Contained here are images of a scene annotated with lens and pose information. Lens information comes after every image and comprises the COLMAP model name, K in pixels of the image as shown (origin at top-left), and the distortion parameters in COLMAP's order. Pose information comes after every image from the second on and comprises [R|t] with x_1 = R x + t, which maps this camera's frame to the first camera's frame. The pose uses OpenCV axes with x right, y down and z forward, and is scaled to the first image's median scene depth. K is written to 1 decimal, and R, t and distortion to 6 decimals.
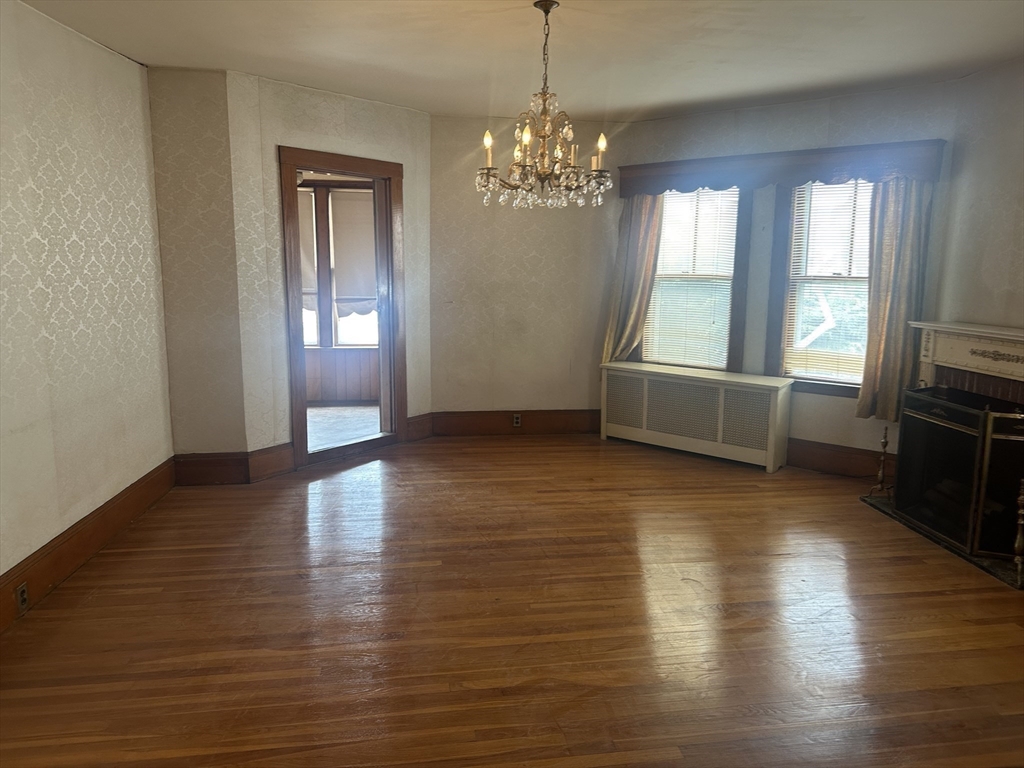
lens RADIAL K [[730.0, 0, 512.0], [0, 730.0, 384.0], [0, 0, 1]] dist [0.046535, -0.059255]
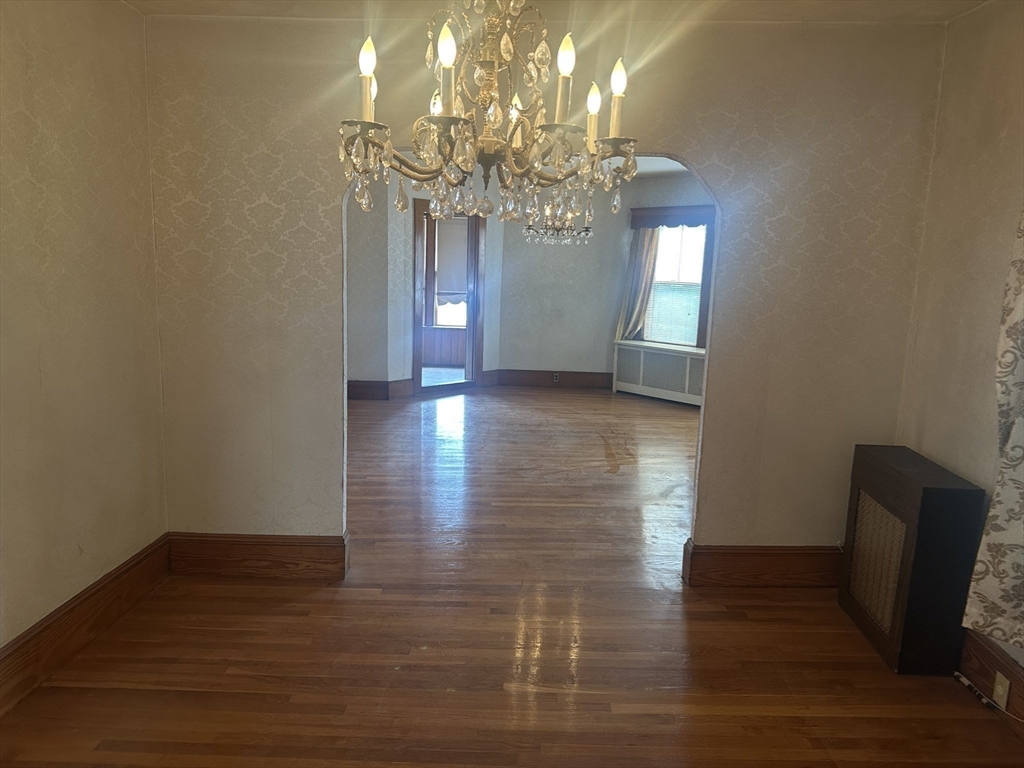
lens RADIAL K [[730.0, 0, 512.0], [0, 730.0, 384.0], [0, 0, 1]] dist [0.046535, -0.059255]
pose [[0.993680, 0.040116, -0.104839, 0.081635], [-0.040163, 0.999192, 0.001659, 0.071506], [0.104821, 0.002562, 0.994488, -0.534768]]
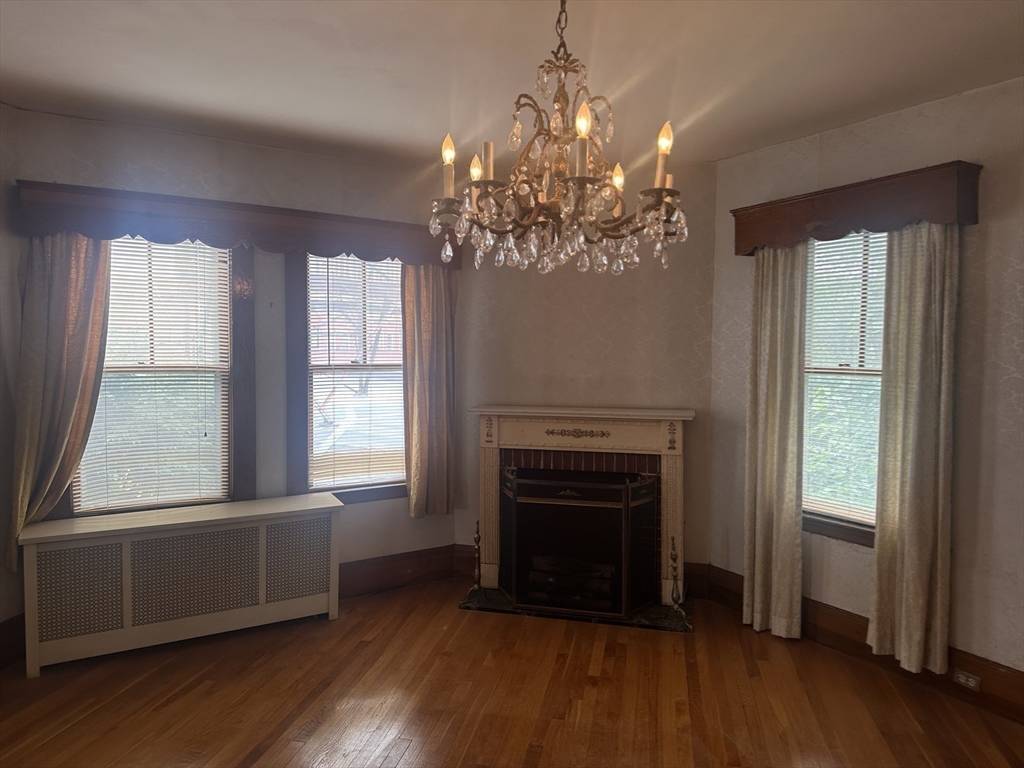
lens RADIAL K [[712.2, 0, 508.7], [0, 712.2, 377.4], [0, 0, 1]] dist [0.081788, -0.061742]
pose [[0.325782, -0.040693, 0.944569, -0.280354], [0.149396, 0.988737, -0.008930, -0.091081], [-0.933567, 0.144024, 0.328192, 0.521171]]
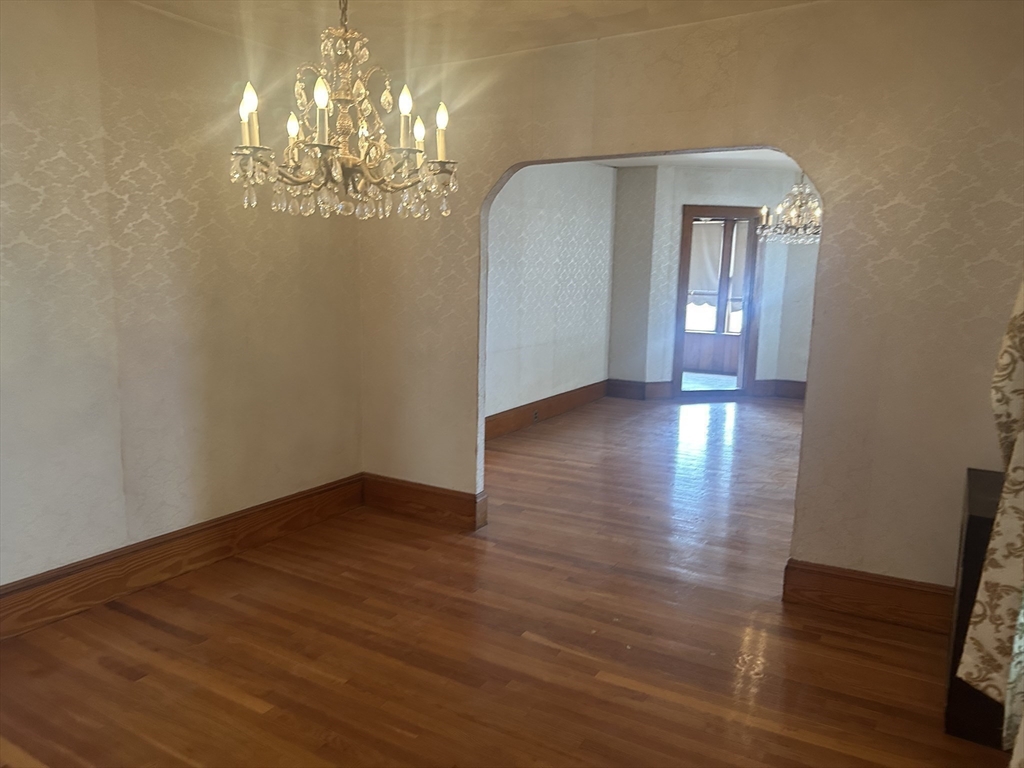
lens RADIAL K [[730.0, 0, 512.0], [0, 730.0, 384.0], [0, 0, 1]] dist [0.046535, -0.059255]
pose [[0.812729, 0.107337, -0.572669, 0.320228], [-0.112781, 0.993277, 0.026115, 0.074888], [0.571622, 0.043362, 0.819371, -0.510049]]
